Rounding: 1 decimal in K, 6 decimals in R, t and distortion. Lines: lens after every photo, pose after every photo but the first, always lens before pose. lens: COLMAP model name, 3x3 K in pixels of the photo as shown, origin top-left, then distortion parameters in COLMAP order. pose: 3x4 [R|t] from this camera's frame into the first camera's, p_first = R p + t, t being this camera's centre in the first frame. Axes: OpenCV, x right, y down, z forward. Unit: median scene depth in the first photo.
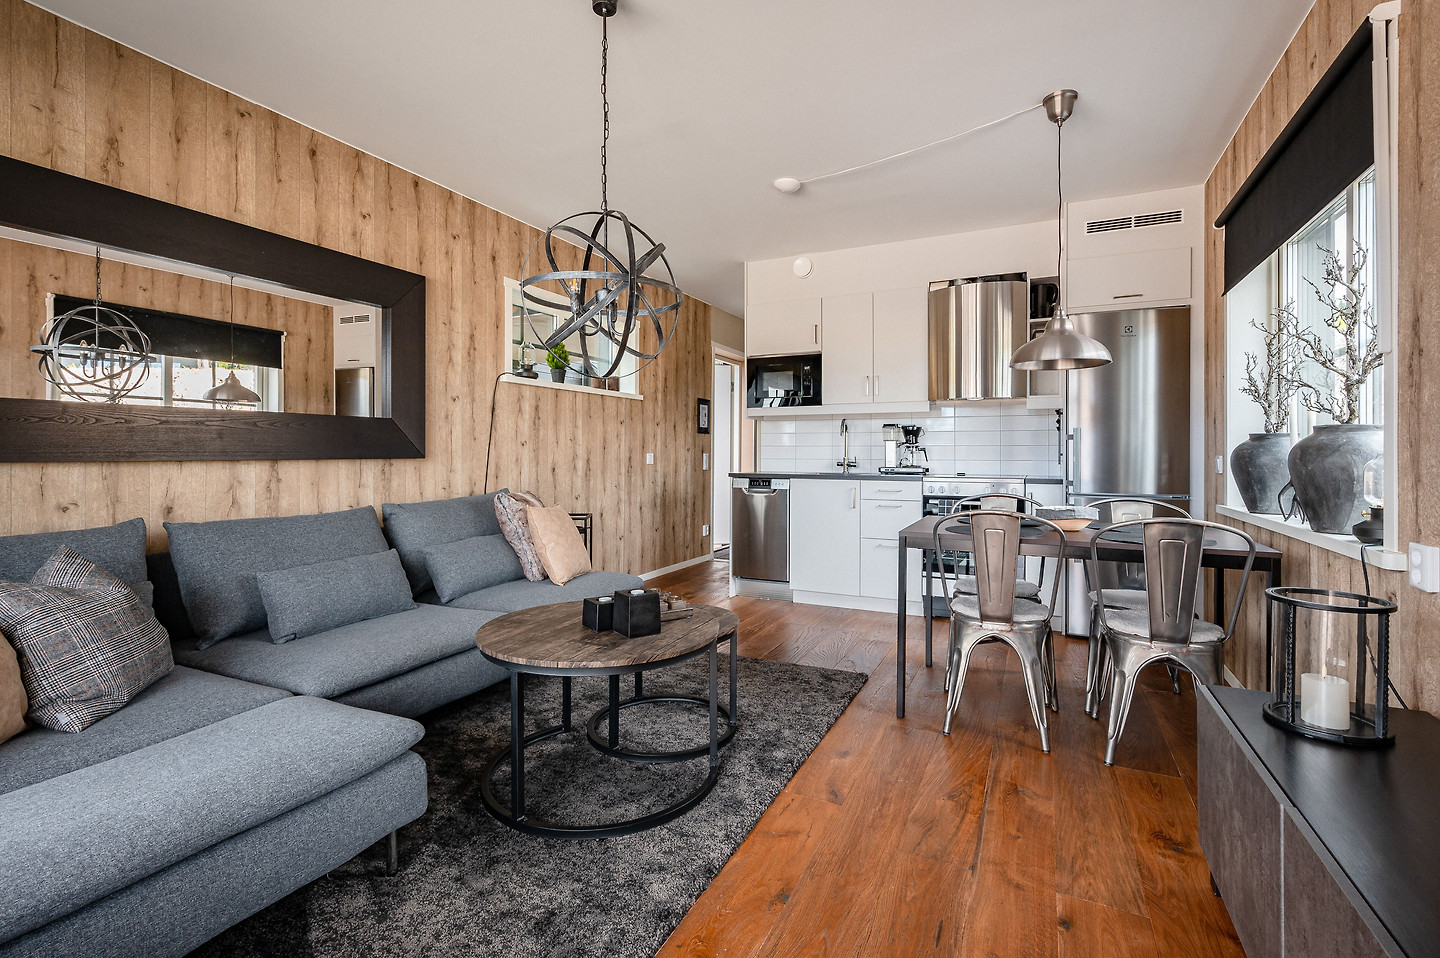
lens RADIAL K [[666.4, 0, 732.1], [0, 666.4, 454.8], [0, 0, 1]] dist [0.004700, -0.000454]
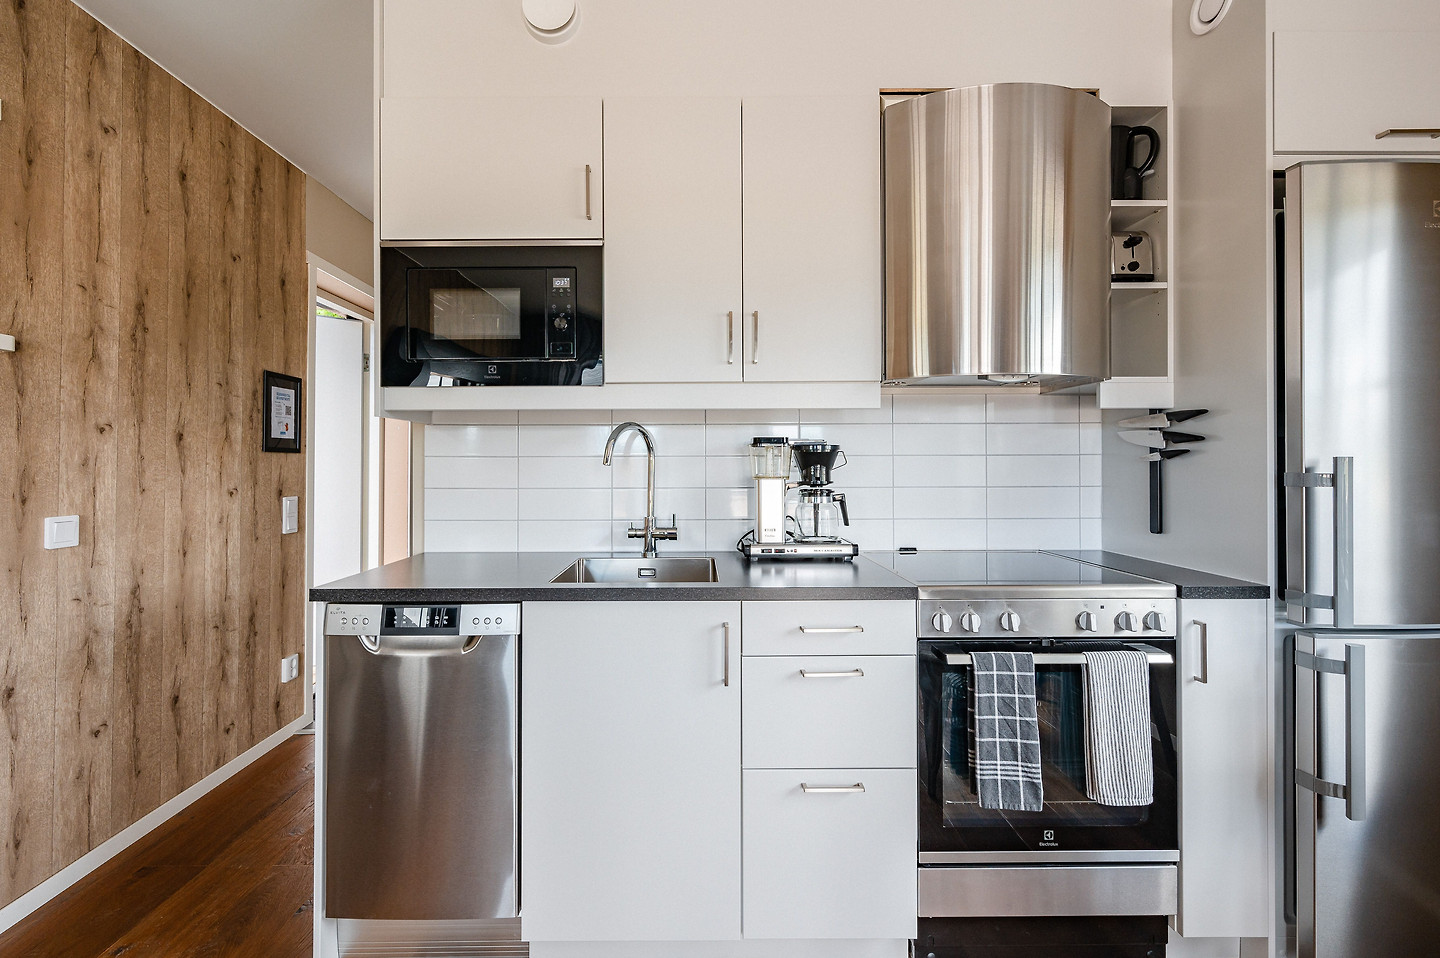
lens RADIAL K [[640.7, 0, 712.8], [0, 640.7, 455.6], [0, 0, 1]] dist [-0.002287, -0.000091]
pose [[0.893226, -0.001046, 0.449606, 0.029134], [0.007062, 0.999907, -0.011704, -0.031007], [-0.449552, 0.013629, 0.893150, 0.672435]]
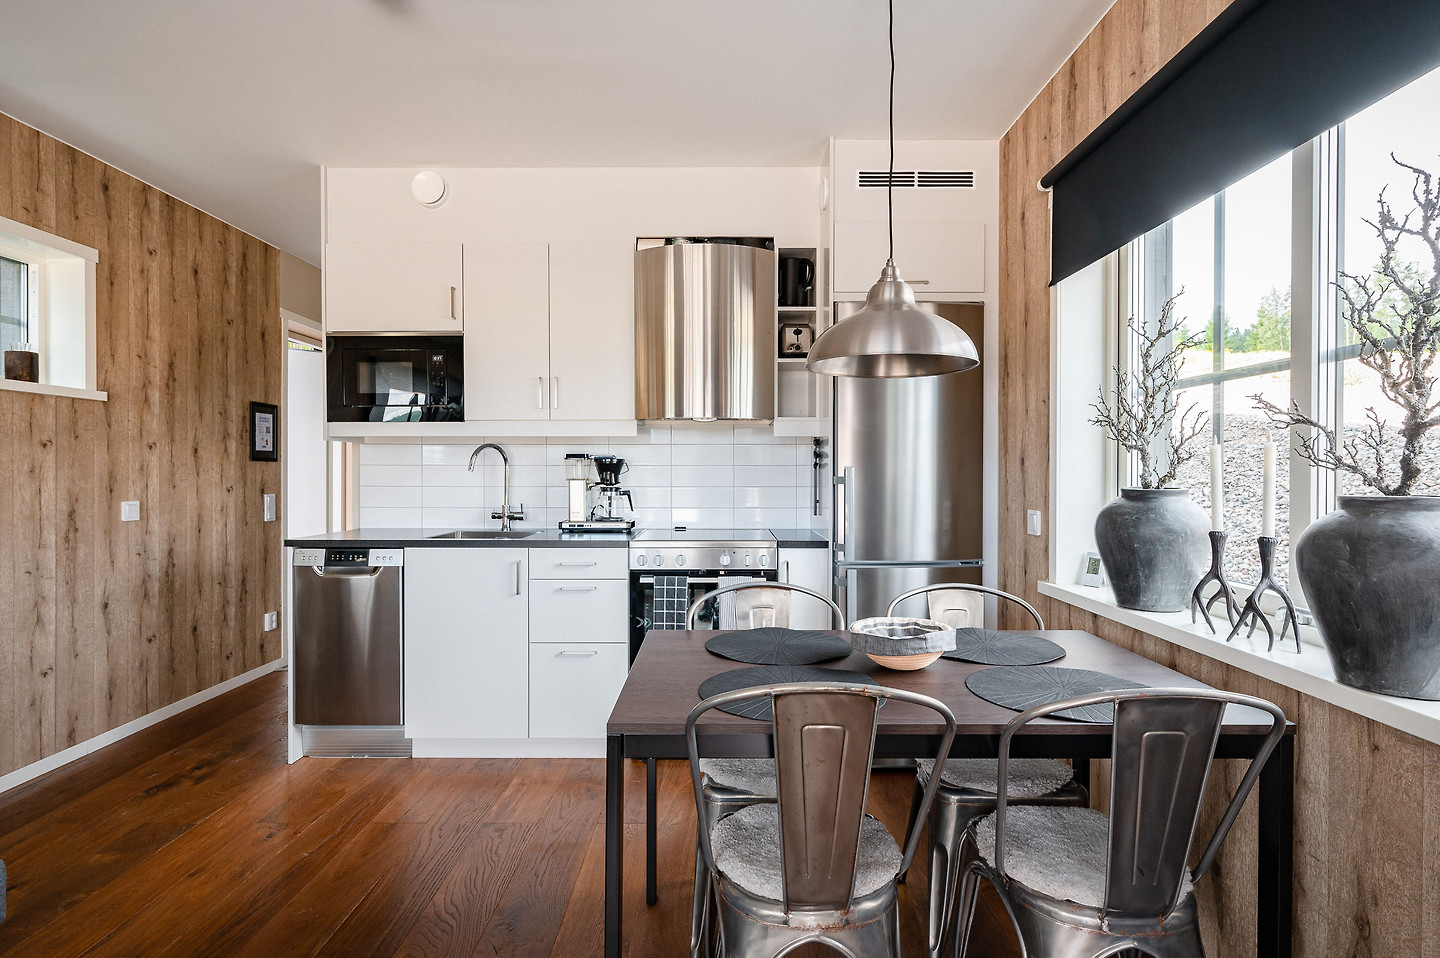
lens RADIAL K [[735.2, 0, 739.4], [0, 735.2, 478.7], [0, 0, 1]] dist [0.001445, -0.003037]
pose [[0.896766, -0.006424, 0.442459, 0.065250], [0.002686, 0.999955, 0.009074, -0.028497], [-0.442498, -0.006948, 0.896743, 0.299423]]
